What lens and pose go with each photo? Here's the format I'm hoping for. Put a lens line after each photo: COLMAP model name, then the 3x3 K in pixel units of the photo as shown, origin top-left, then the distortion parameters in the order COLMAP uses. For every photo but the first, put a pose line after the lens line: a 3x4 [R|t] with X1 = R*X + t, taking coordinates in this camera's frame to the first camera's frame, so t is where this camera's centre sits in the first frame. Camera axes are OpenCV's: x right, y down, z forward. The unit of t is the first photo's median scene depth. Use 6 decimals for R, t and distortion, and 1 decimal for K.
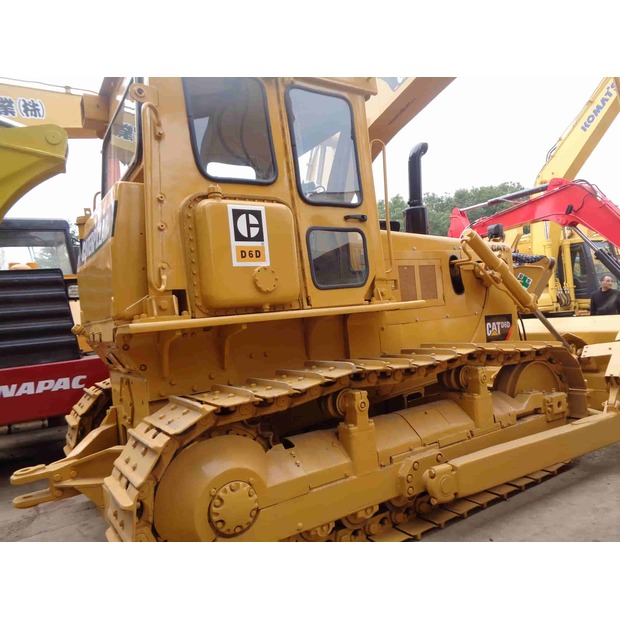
lens RADIAL K [[458.1, 0, 316.9], [0, 458.1, 310.2], [0, 0, 1]] dist [0.002521, 0.005431]
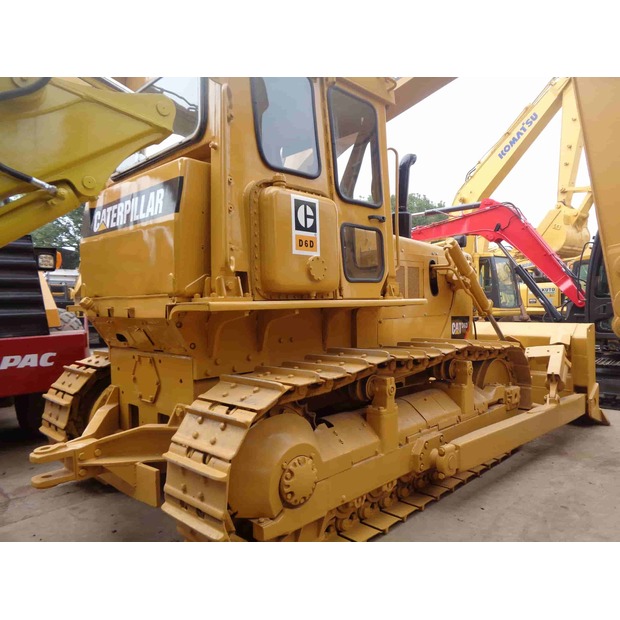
lens RADIAL K [[458.1, 0, 316.9], [0, 458.1, 310.2], [0, 0, 1]] dist [0.002521, 0.005431]
pose [[0.973768, 0.067311, 0.217361, -0.294315], [-0.070641, 0.997473, 0.007578, 0.017773], [-0.216302, -0.022734, 0.976062, -0.031392]]
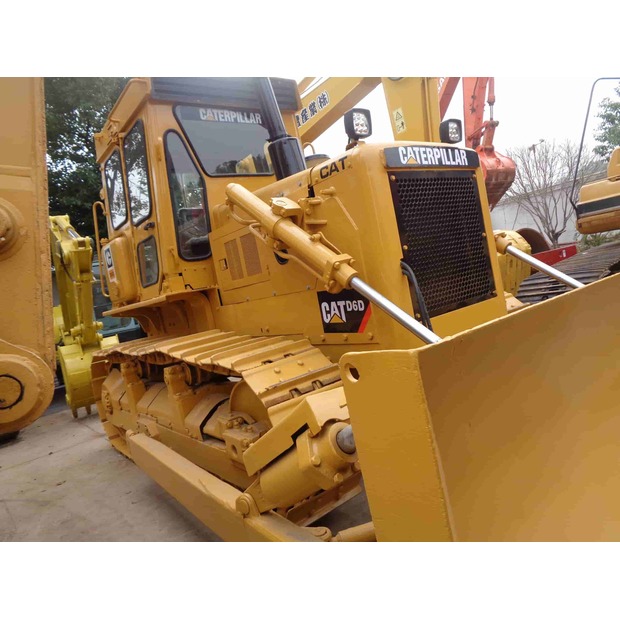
lens RADIAL K [[458.1, 0, 316.9], [0, 458.1, 310.2], [0, 0, 1]] dist [0.002521, 0.005431]
pose [[0.101594, 0.132877, -0.985912, 1.489847], [0.202500, 0.967529, 0.151266, -0.089327], [0.973998, -0.215015, 0.071388, 1.412020]]
